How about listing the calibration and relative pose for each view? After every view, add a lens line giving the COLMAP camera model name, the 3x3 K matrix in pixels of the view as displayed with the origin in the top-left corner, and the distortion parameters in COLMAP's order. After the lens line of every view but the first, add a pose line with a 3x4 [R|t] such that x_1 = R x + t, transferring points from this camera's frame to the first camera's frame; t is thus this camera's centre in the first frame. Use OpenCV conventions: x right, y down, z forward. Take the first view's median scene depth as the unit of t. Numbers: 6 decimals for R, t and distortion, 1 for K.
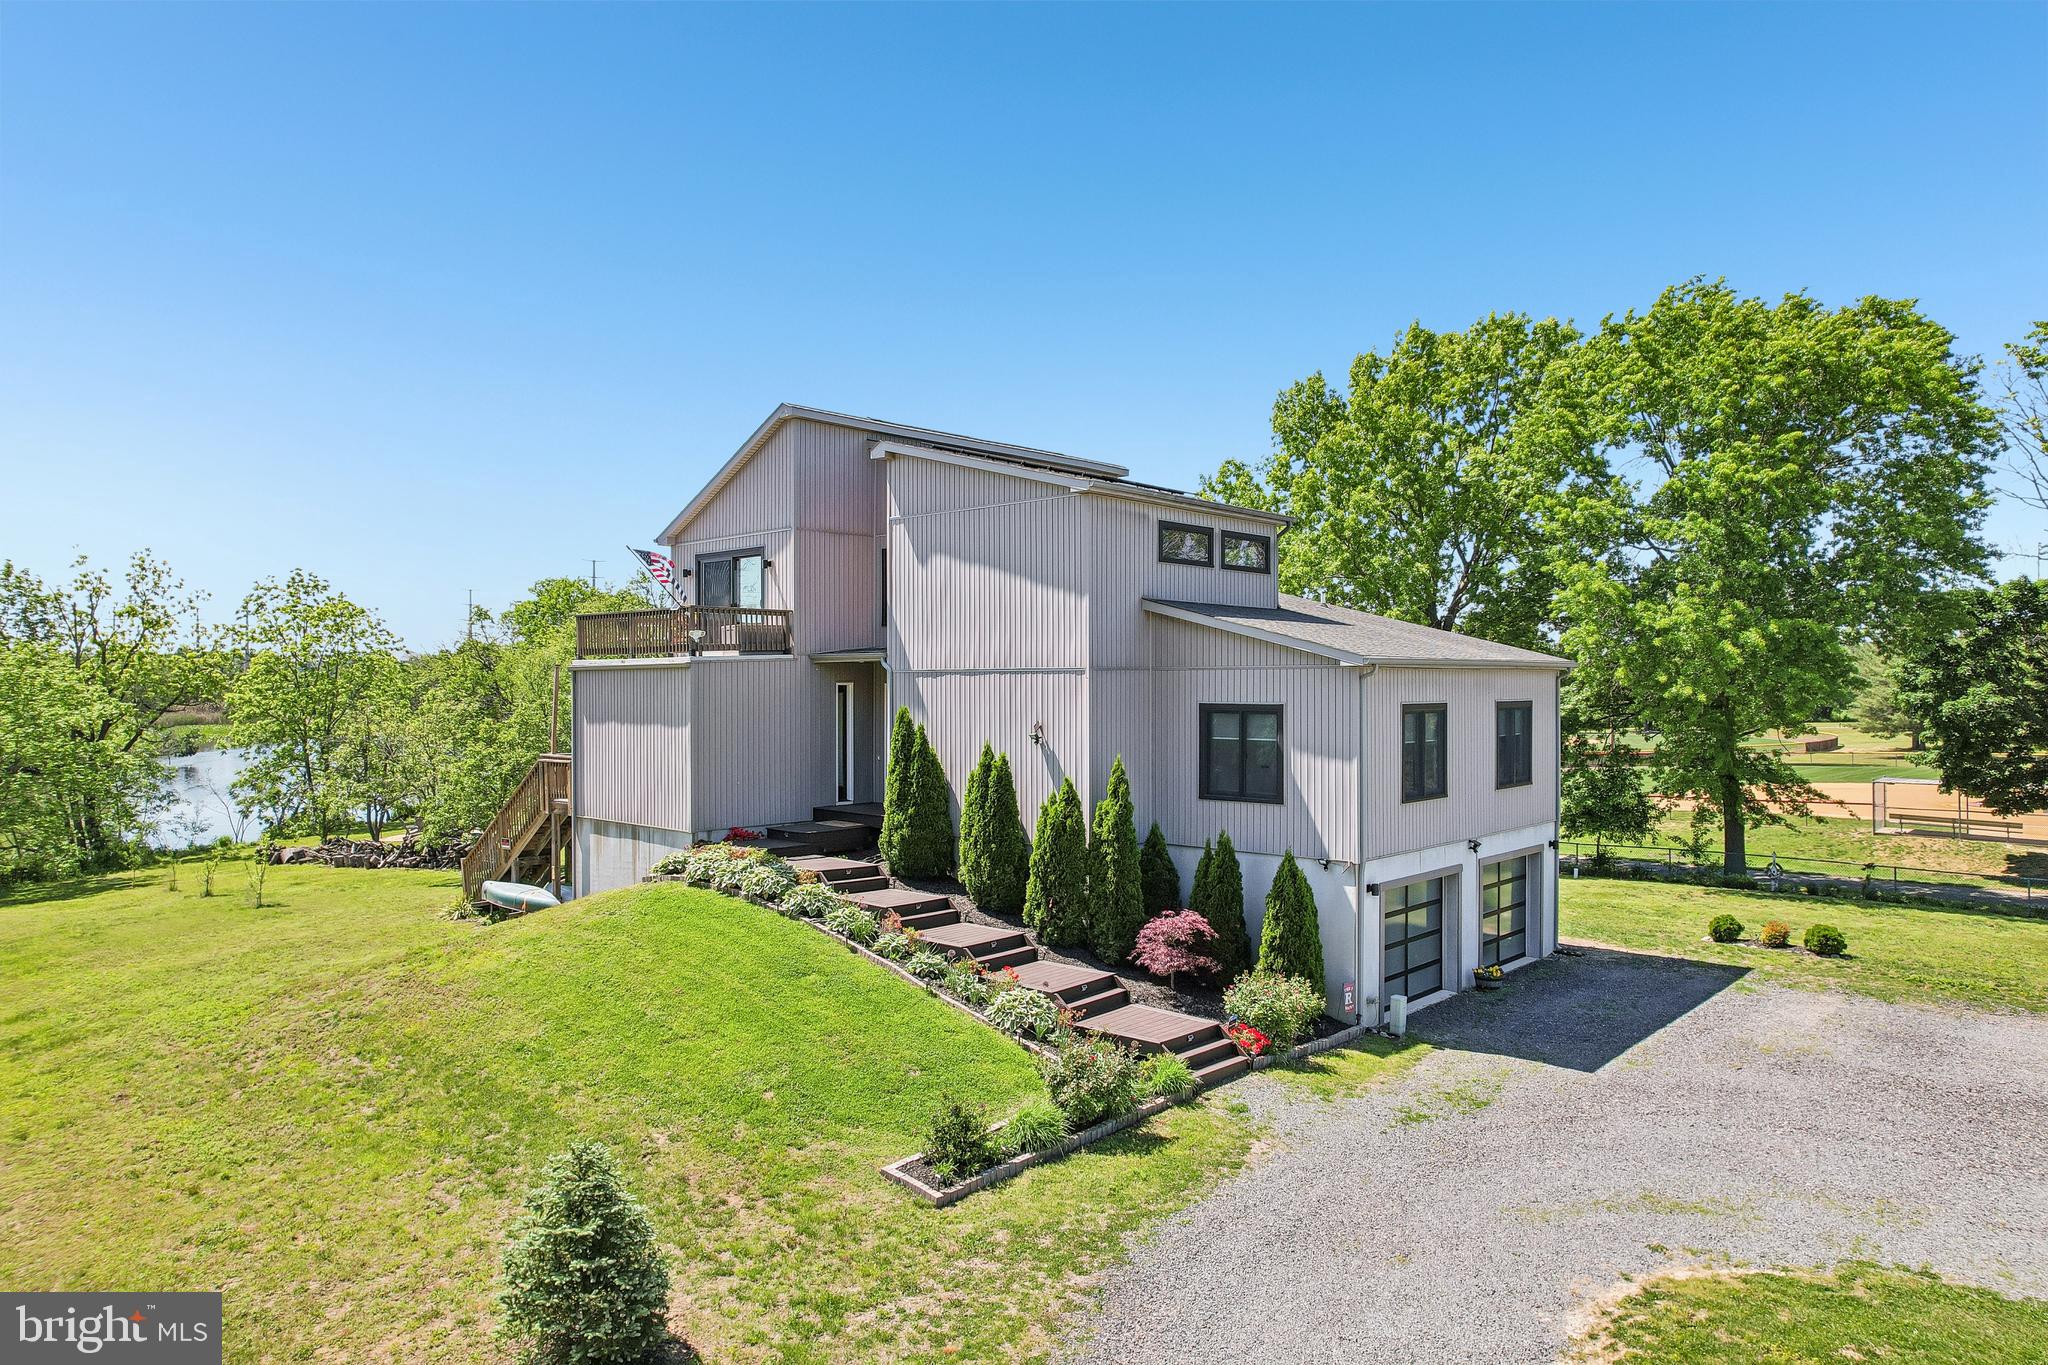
lens RADIAL K [[1303.9, 0, 1035.2], [0, 1303.9, 687.8], [0, 0, 1]] dist [-0.064607, 0.049601]
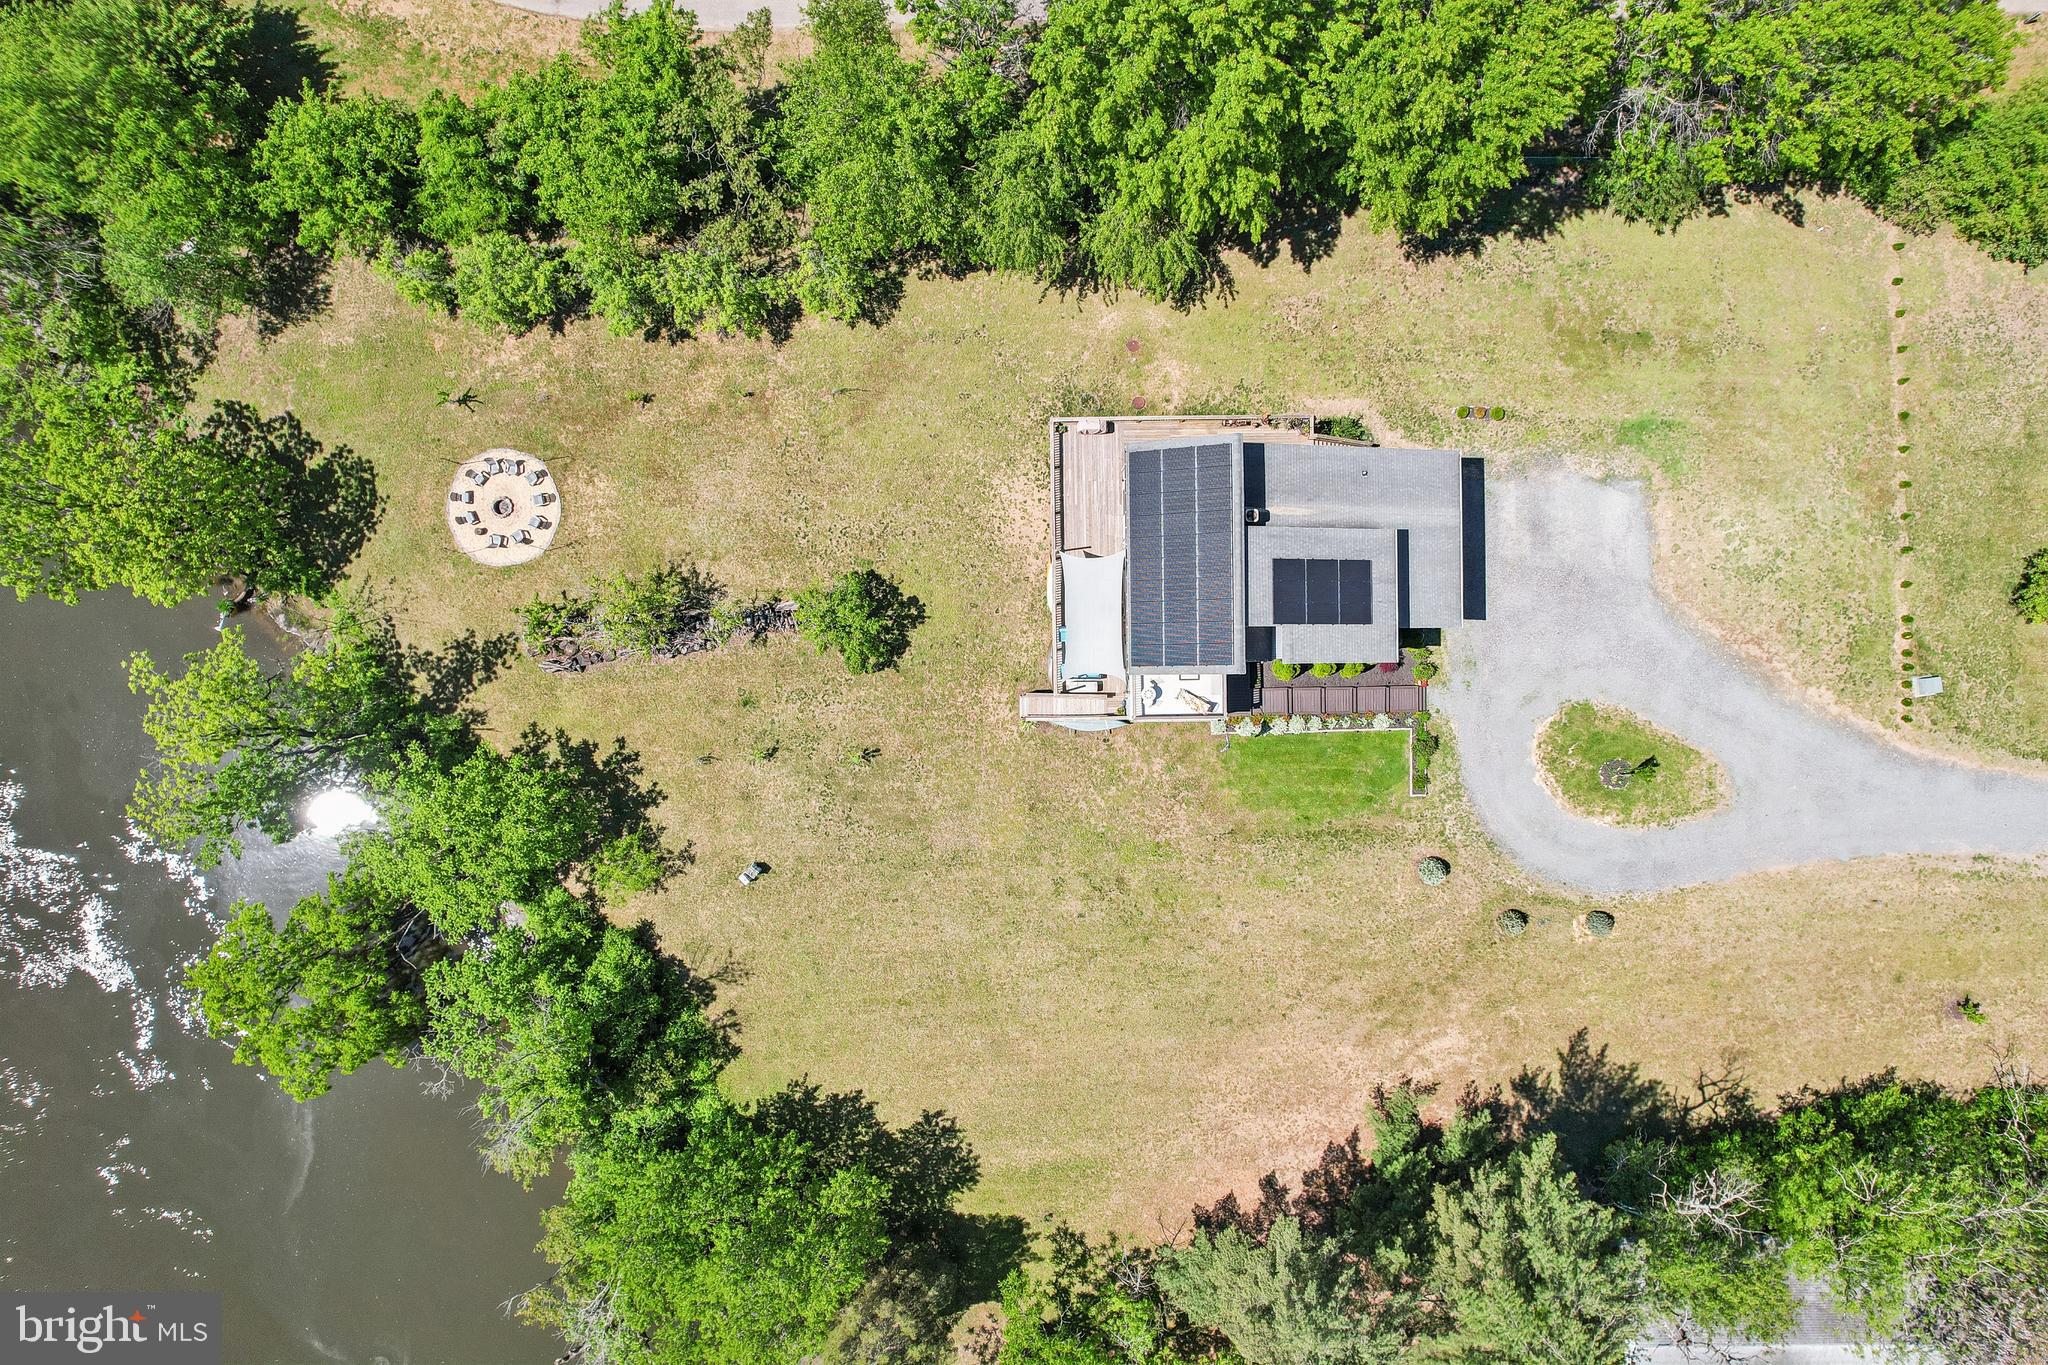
lens RADIAL K [[1303.9, 0, 1025.1], [0, 1303.9, 684.5], [0, 0, 1]] dist [-0.064607, 0.049601]
pose [[0.725628, -0.688085, 0.001912, -0.648127], [-0.002873, -0.000251, 0.999996, -3.283046], [-0.688081, -0.725630, -0.002159, 1.671595]]
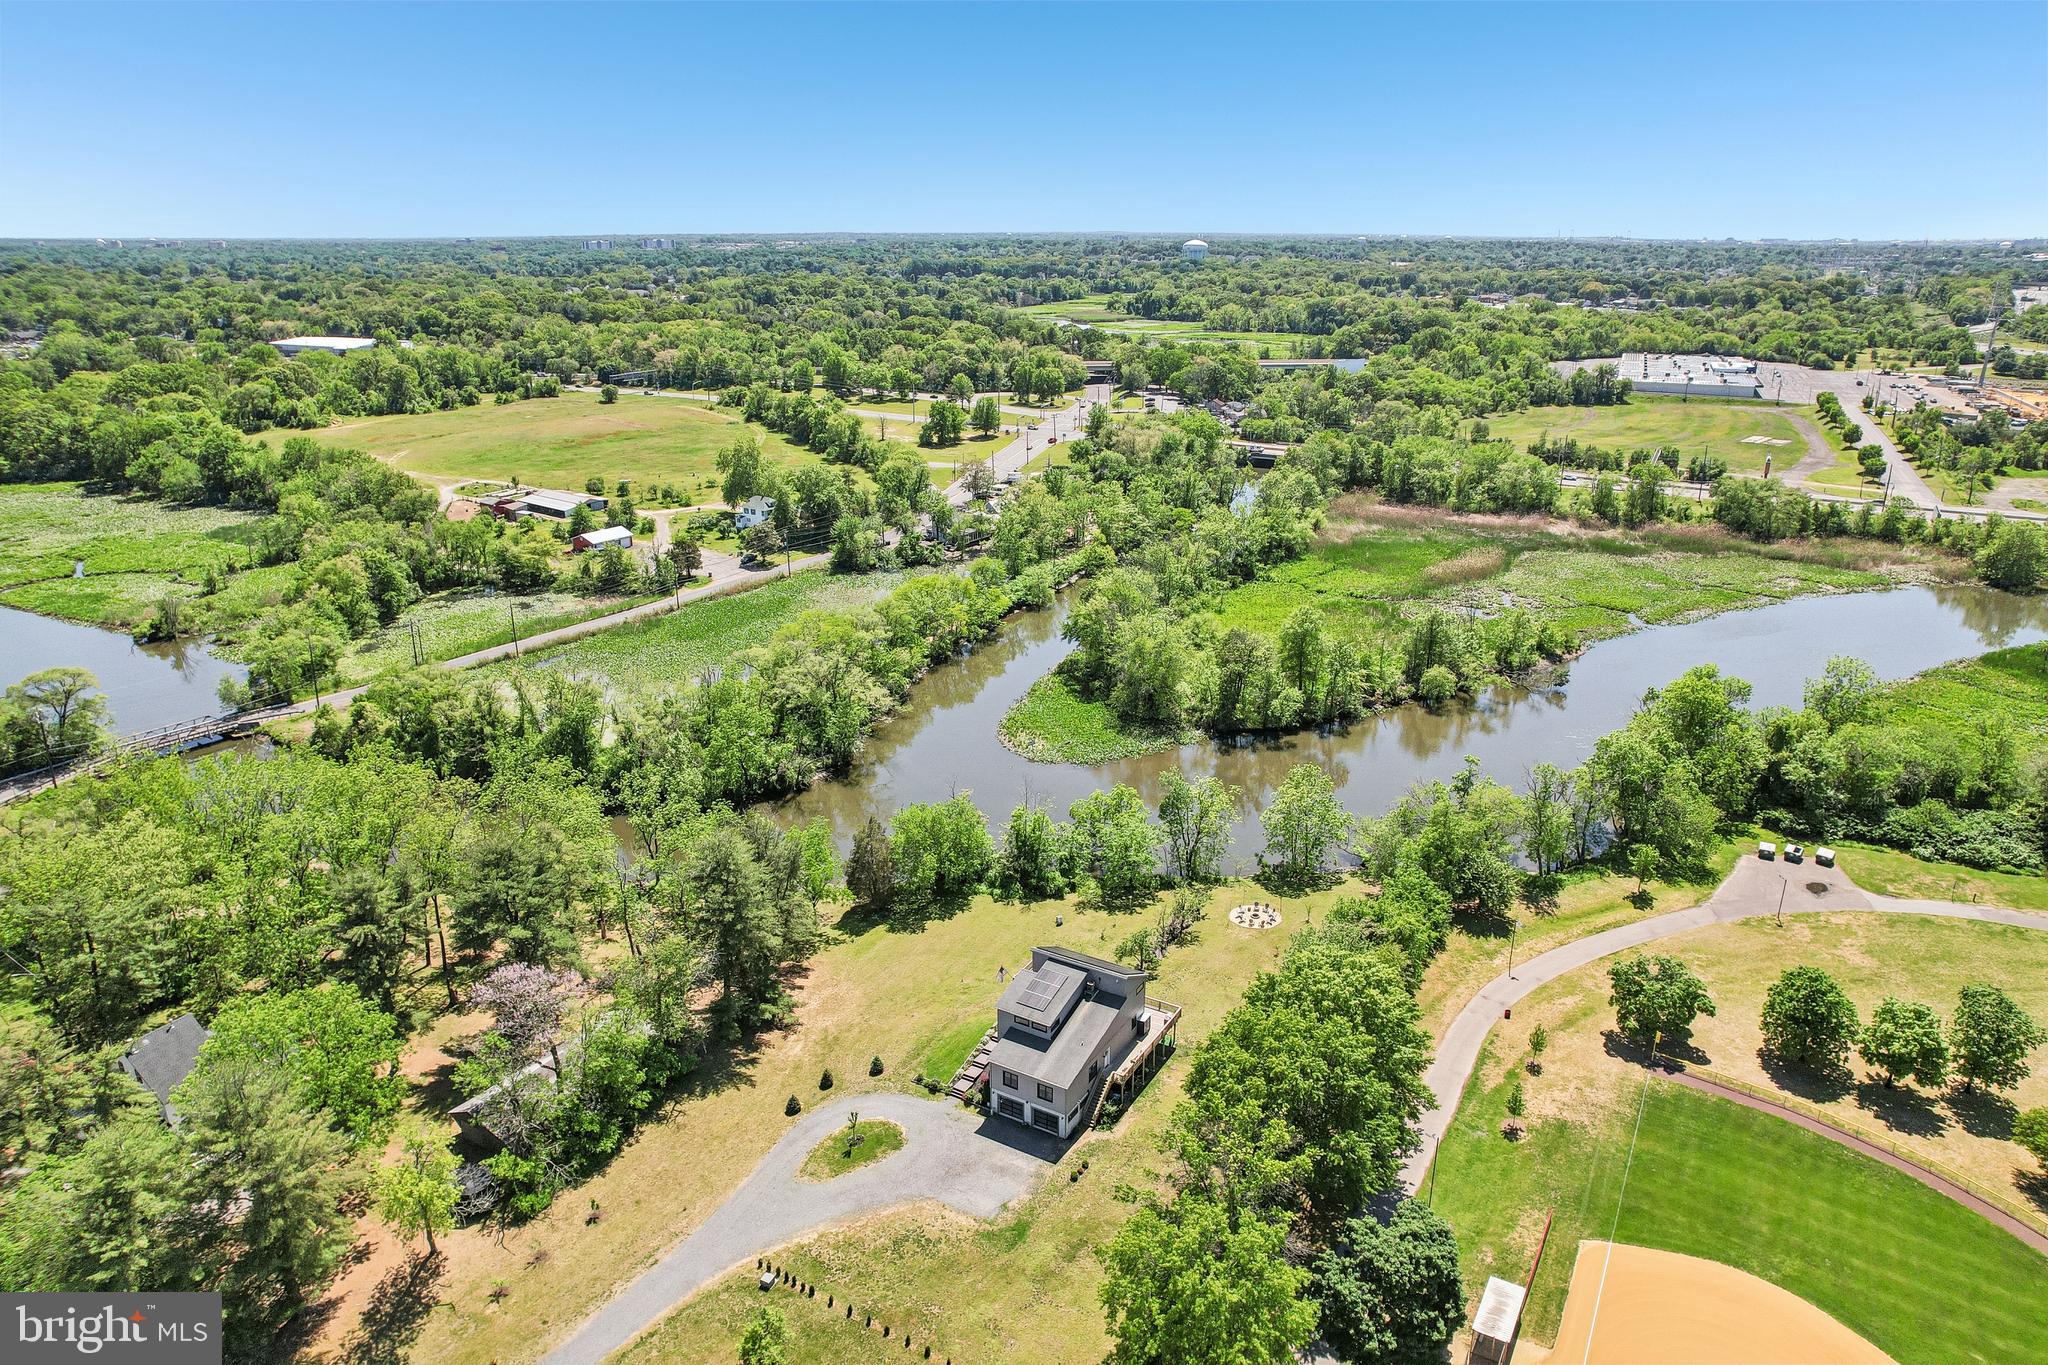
lens RADIAL K [[1303.9, 0, 1035.8], [0, 1303.9, 679.7], [0, 0, 1]] dist [-0.064607, 0.049601]
pose [[0.214684, 0.324508, -0.921198, 5.422614], [-0.002332, 0.943357, 0.331770, -3.788961], [0.976681, -0.069078, 0.203281, 0.109190]]
